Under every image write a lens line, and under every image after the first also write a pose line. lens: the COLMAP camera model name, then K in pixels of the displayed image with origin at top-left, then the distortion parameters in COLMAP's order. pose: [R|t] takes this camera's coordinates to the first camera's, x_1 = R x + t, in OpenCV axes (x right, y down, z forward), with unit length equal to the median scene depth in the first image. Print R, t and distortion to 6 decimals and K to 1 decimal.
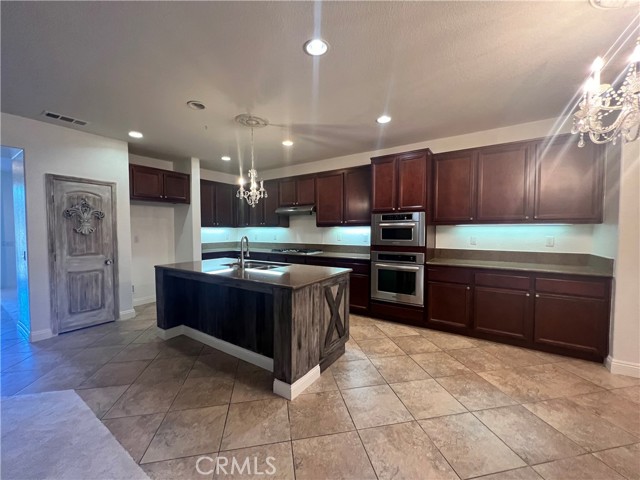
lens RADIAL K [[255.4, 0, 317.0], [0, 255.4, 239.7], [0, 0, 1]] dist [-0.000617, 0.001179]
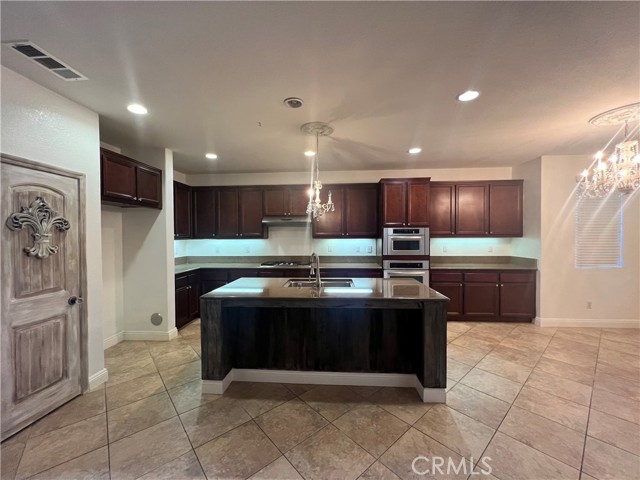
lens RADIAL K [[255.4, 0, 320.2], [0, 255.4, 239.3], [0, 0, 1]] dist [-0.000617, 0.001179]
pose [[0.867239, -0.010220, 0.497787, -0.650257], [0.022505, 0.999572, -0.018686, -0.038838], [-0.497383, 0.027408, 0.867098, 0.172637]]
